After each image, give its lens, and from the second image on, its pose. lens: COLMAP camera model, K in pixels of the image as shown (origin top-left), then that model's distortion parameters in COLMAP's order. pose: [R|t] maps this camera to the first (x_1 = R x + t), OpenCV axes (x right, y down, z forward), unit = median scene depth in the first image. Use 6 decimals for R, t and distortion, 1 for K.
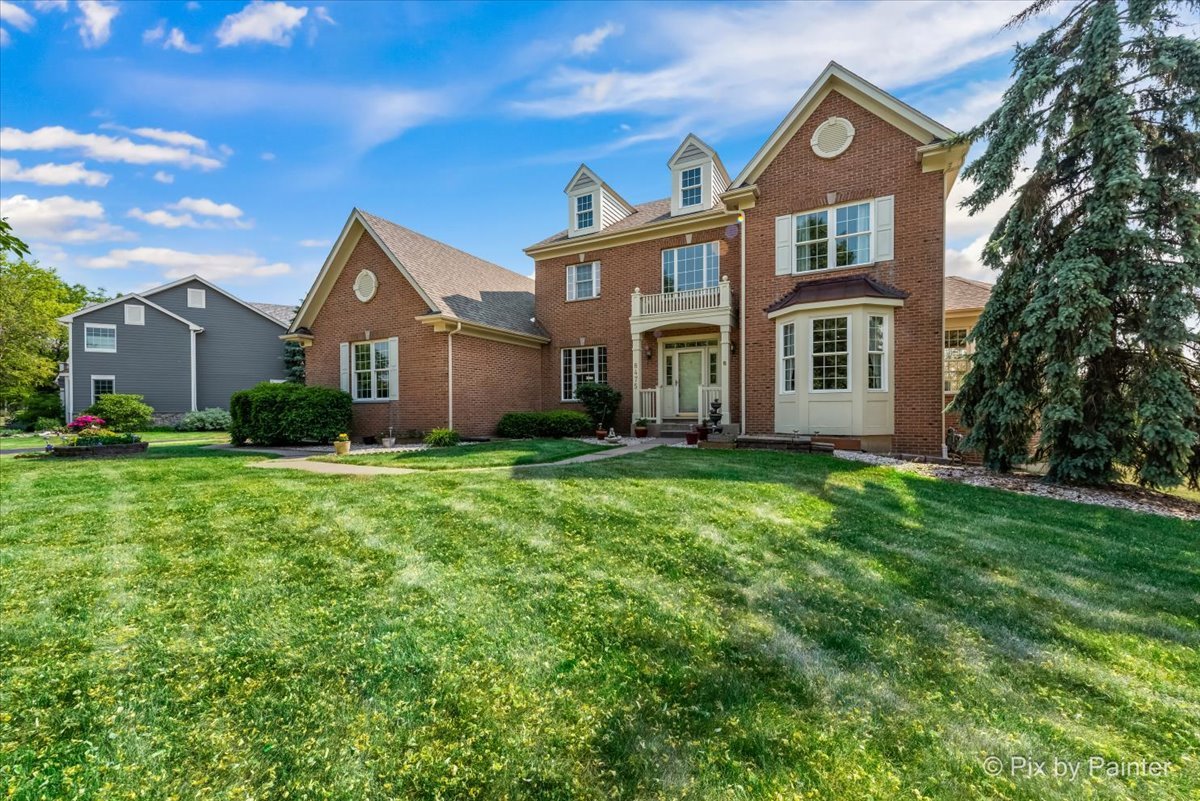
lens RADIAL K [[492.5, 0, 604.4], [0, 492.5, 399.5], [0, 0, 1]] dist [0.013884, 0.000060]
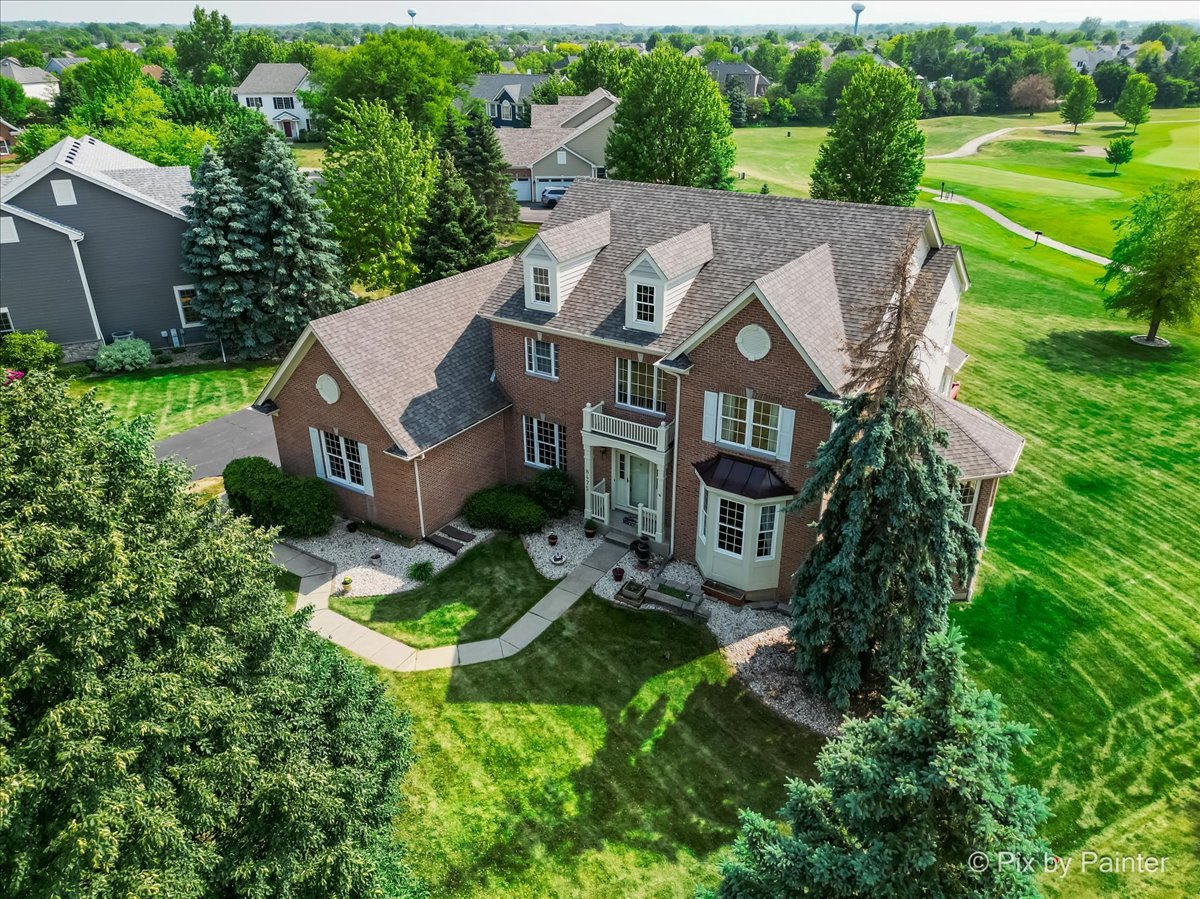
lens RADIAL K [[852.3, 0, 596.0], [0, 852.3, 447.2], [0, 0, 1]] dist [0.068113, -0.069739]
pose [[0.996951, 0.033213, -0.070611, 0.204862], [0.000560, 0.901827, 0.432096, -0.886640], [0.078030, -0.430818, 0.899059, -0.617897]]
